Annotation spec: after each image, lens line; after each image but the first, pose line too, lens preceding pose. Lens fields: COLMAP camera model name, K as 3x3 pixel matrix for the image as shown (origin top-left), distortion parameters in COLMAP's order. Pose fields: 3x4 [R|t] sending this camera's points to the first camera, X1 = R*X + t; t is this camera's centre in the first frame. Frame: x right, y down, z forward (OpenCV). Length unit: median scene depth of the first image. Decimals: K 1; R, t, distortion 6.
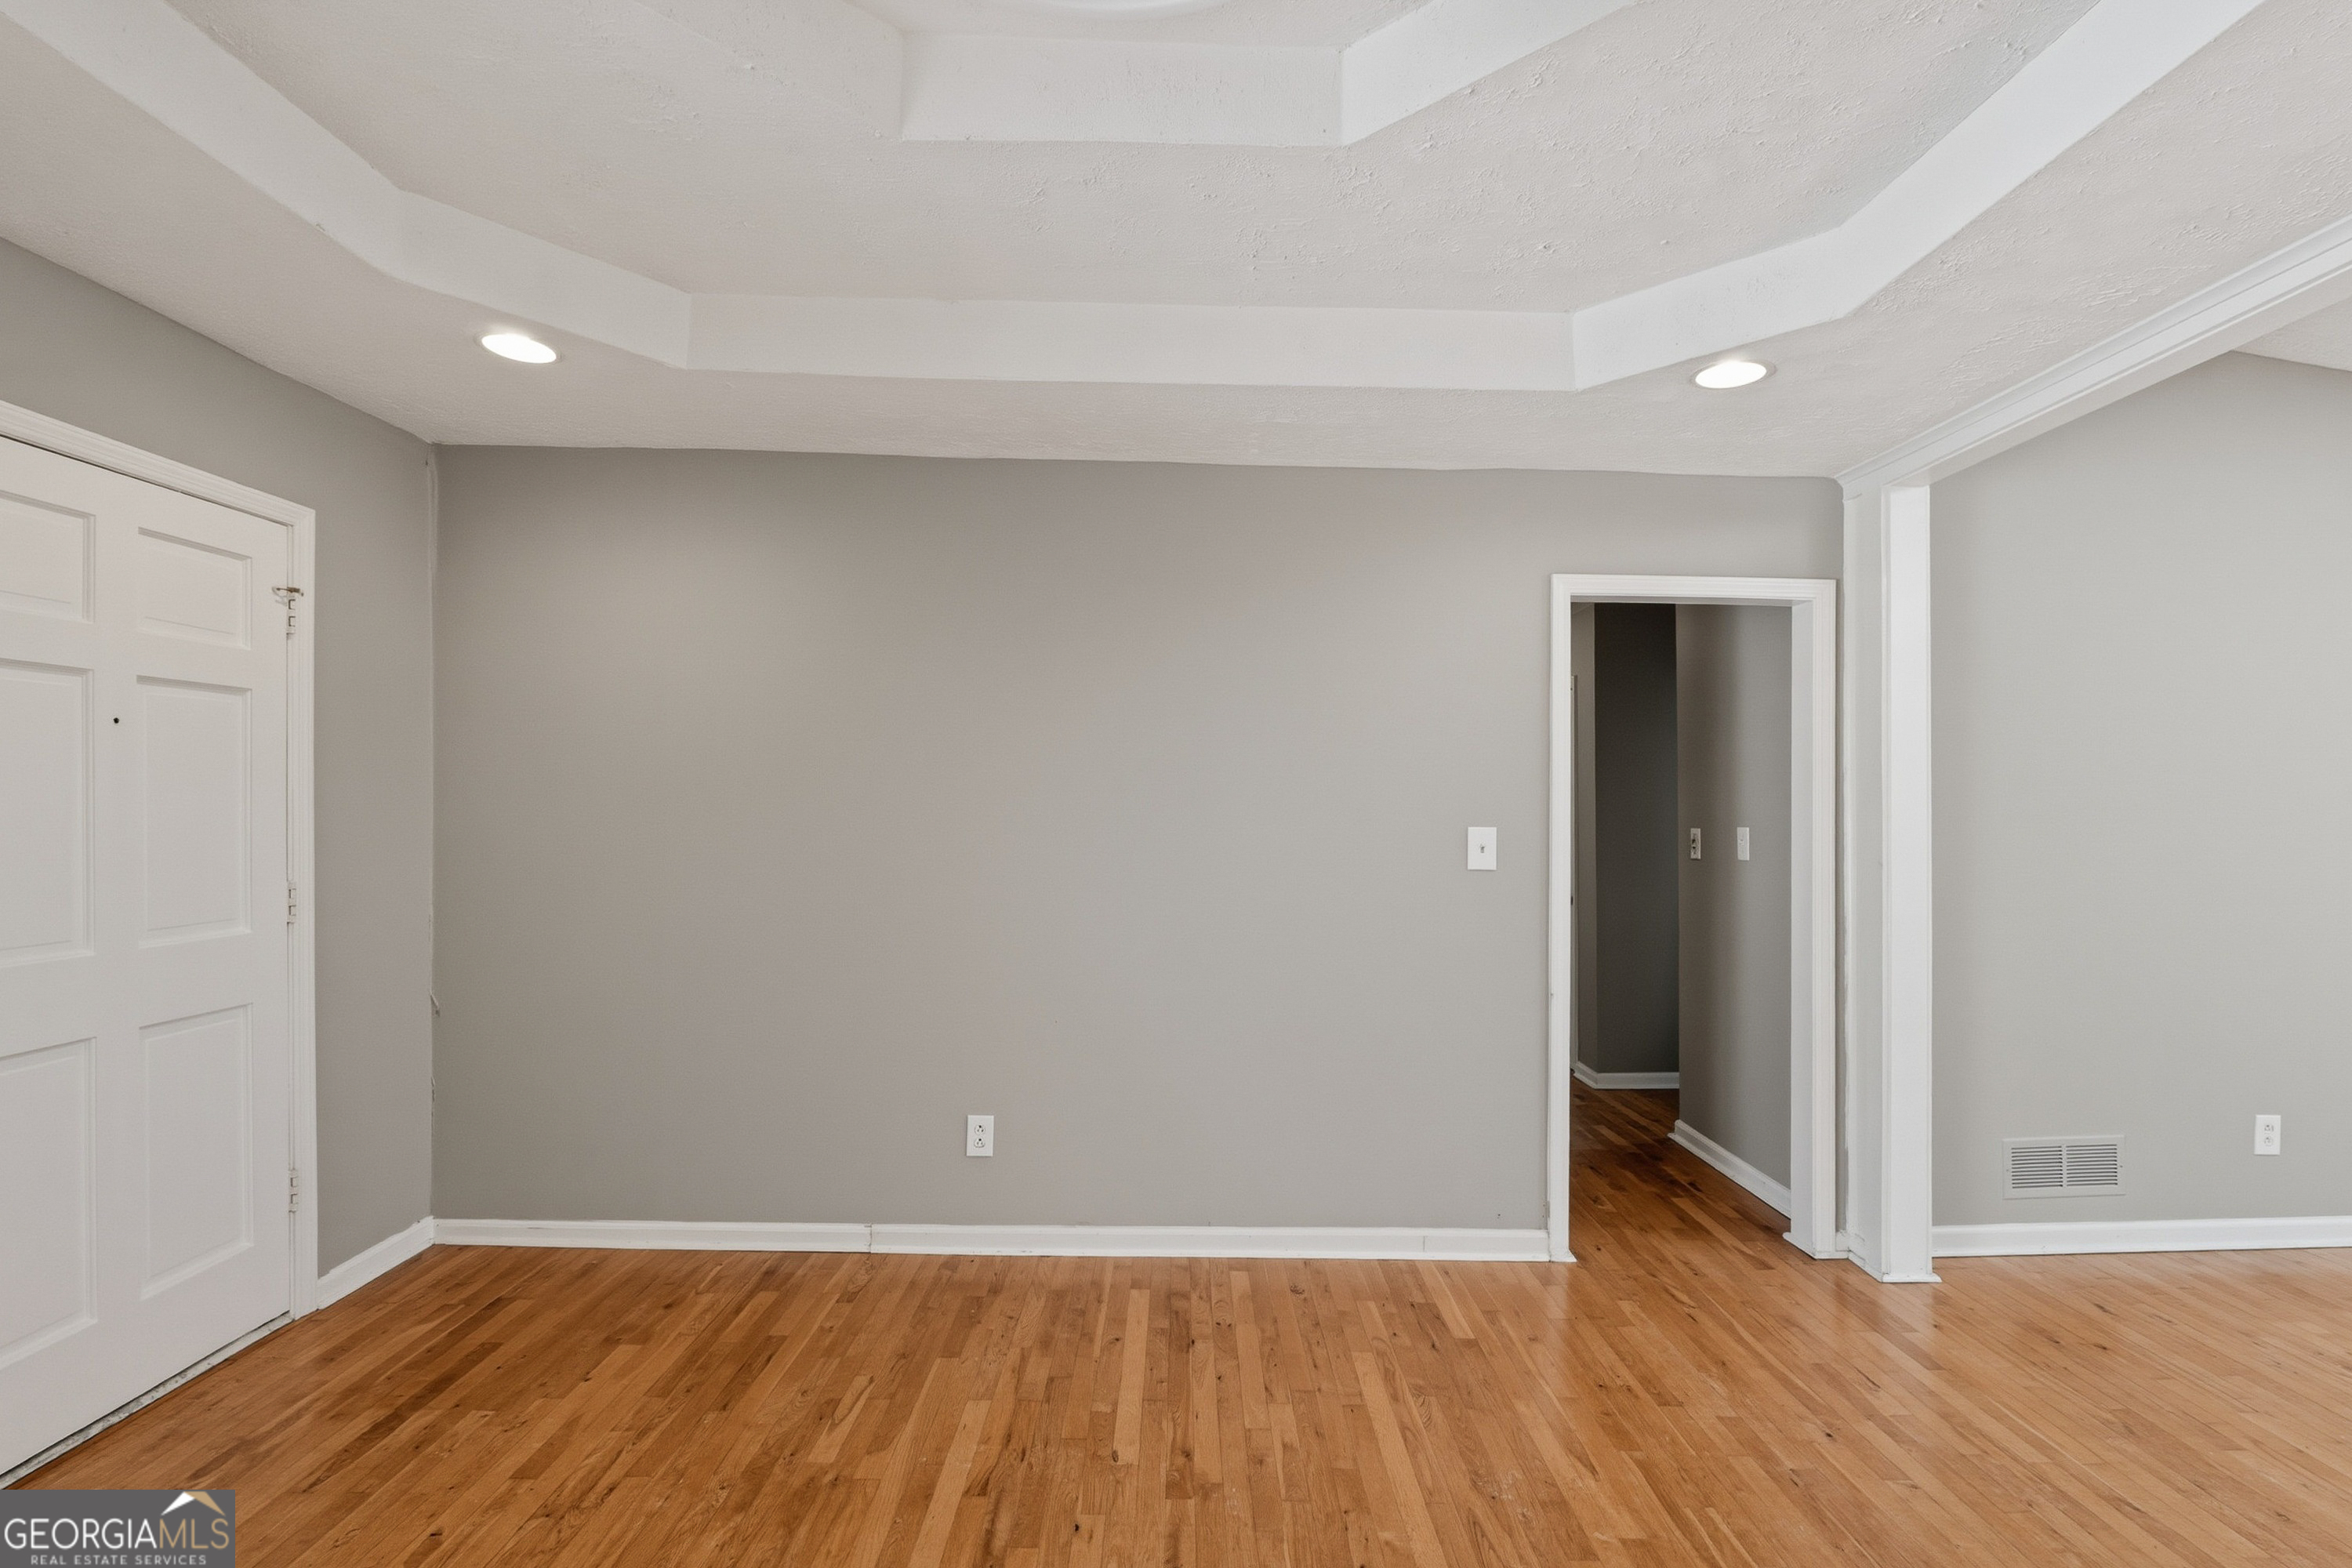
lens RADIAL K [[1106.0, 0, 1182.7], [0, 1106.0, 811.7], [0, 0, 1]] dist [-0.001070, -0.000143]
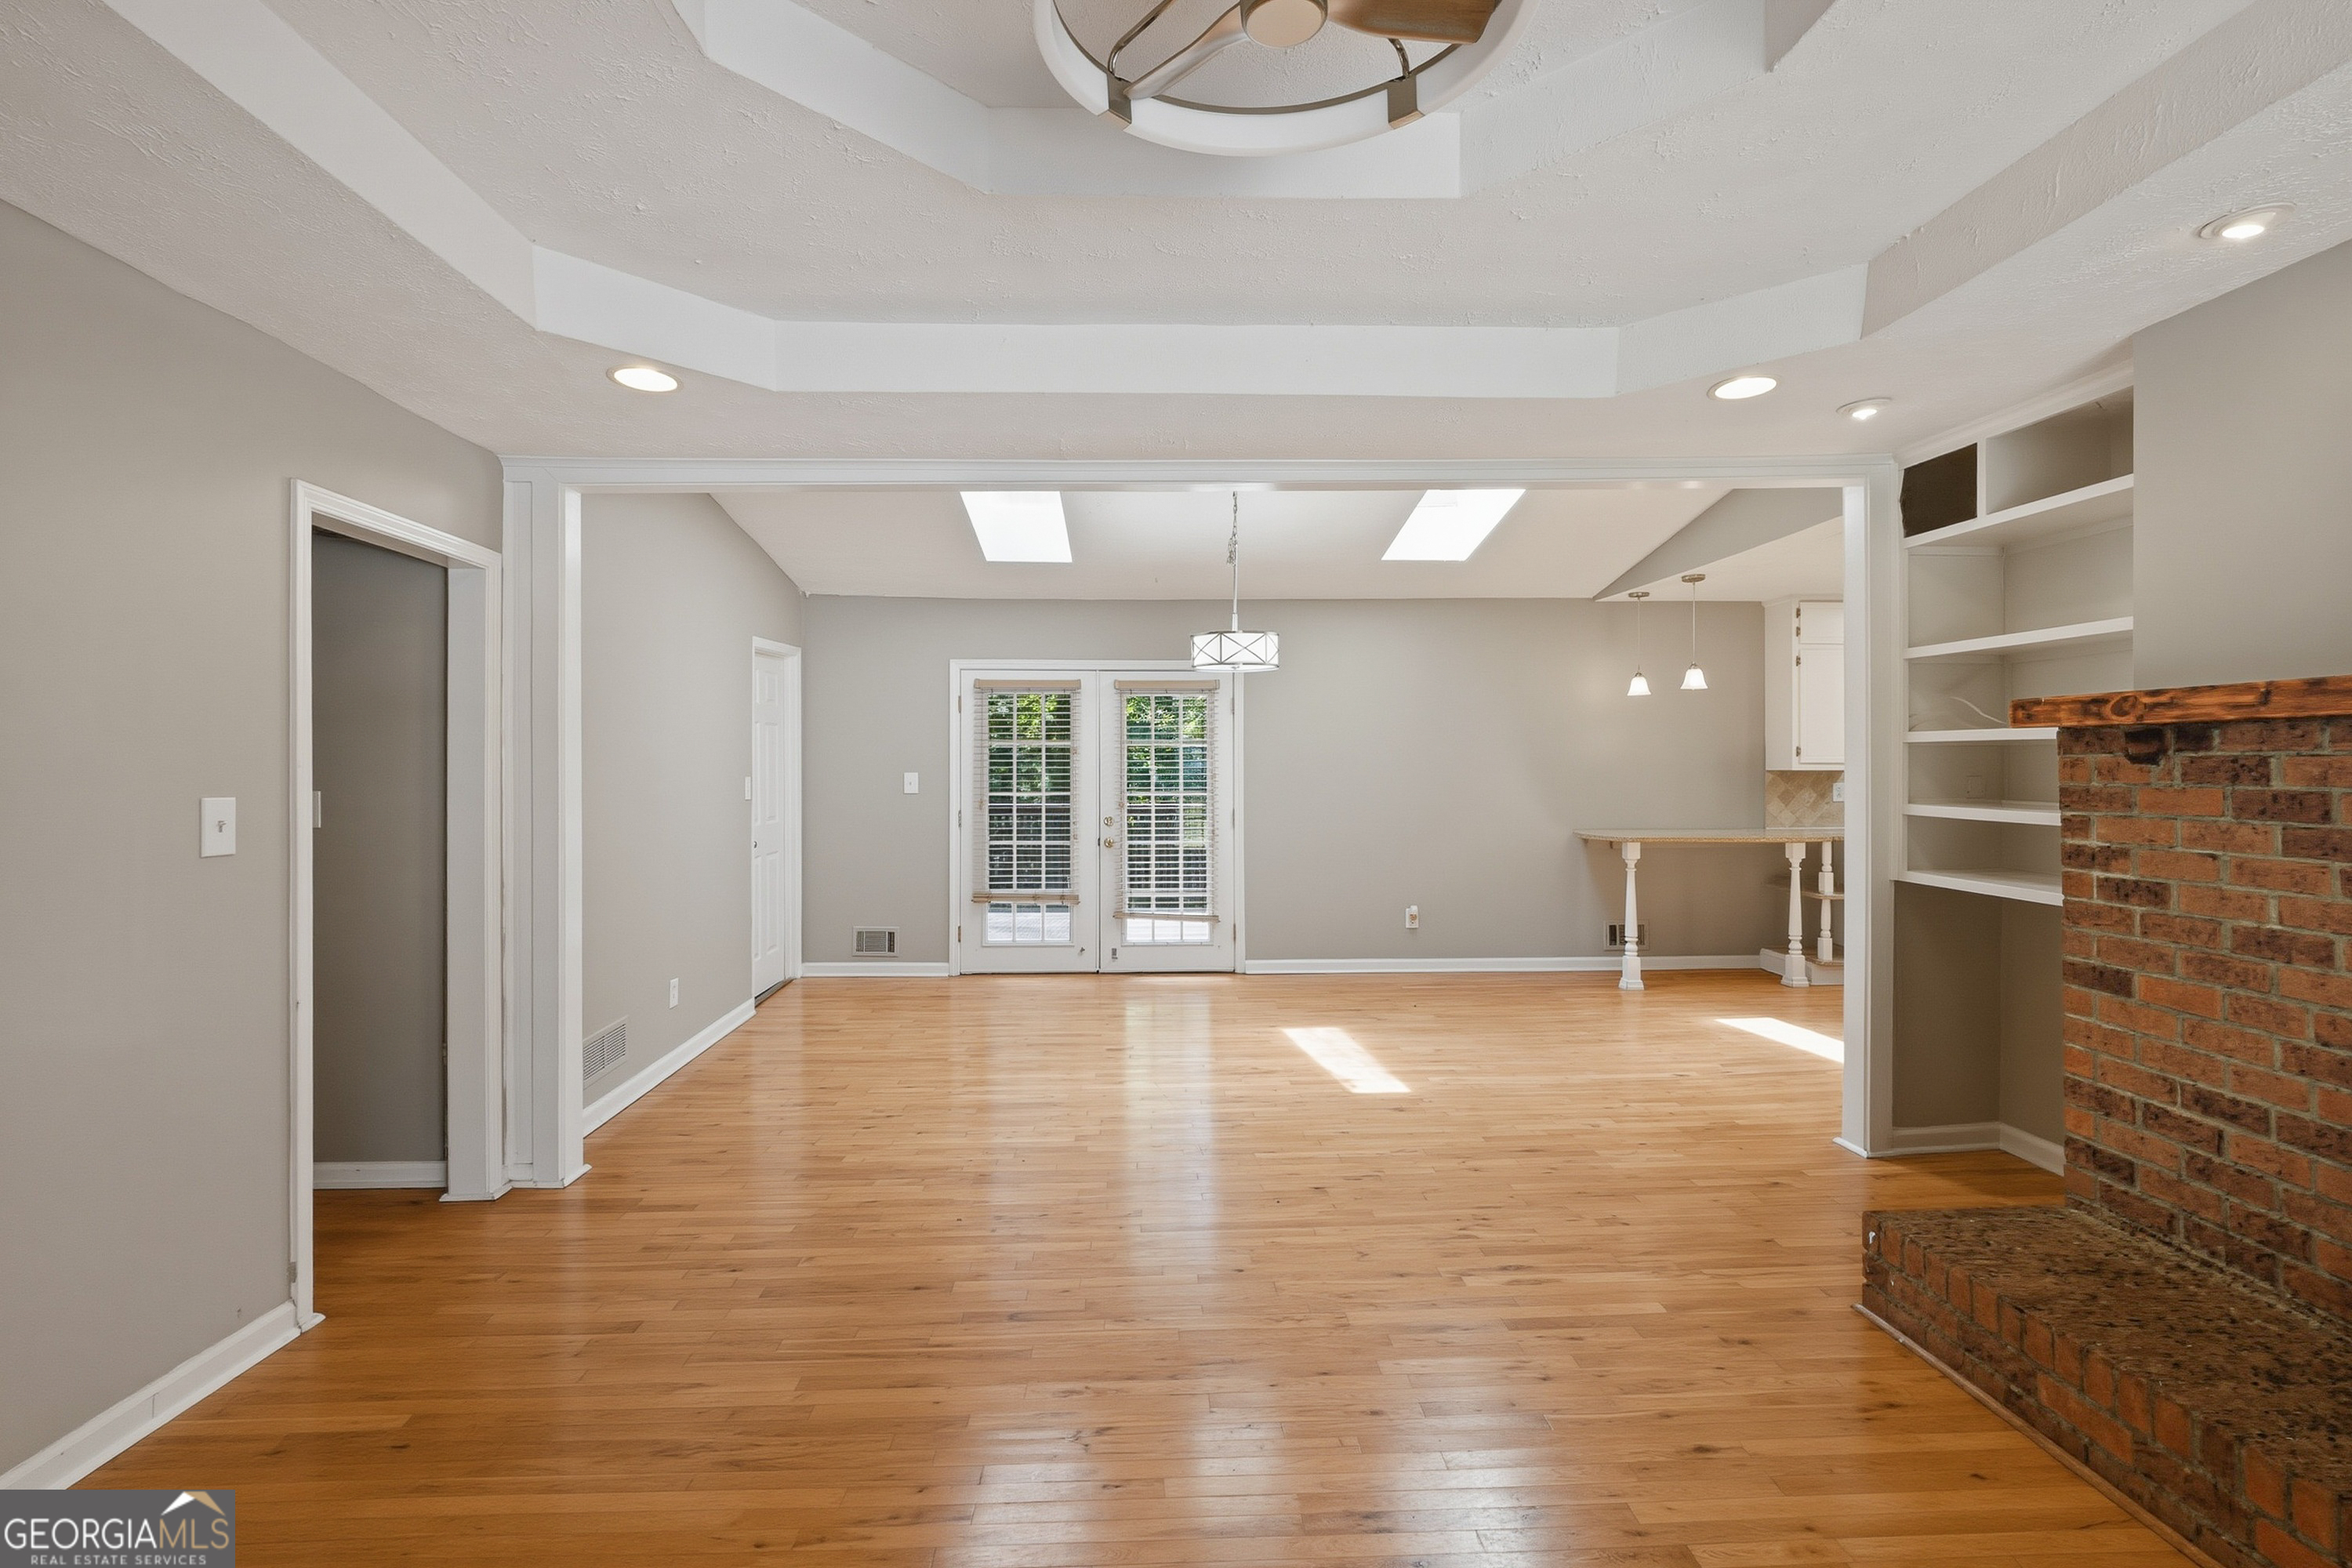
lens RADIAL K [[1073.8, 0, 1192.0], [0, 1073.8, 777.2], [0, 0, 1]] dist [-0.002999, -0.000085]
pose [[-0.030867, -0.010832, 0.999465, -0.462270], [0.001526, 0.999940, 0.010884, -0.006247], [-0.999522, 0.001862, -0.030849, 0.374334]]
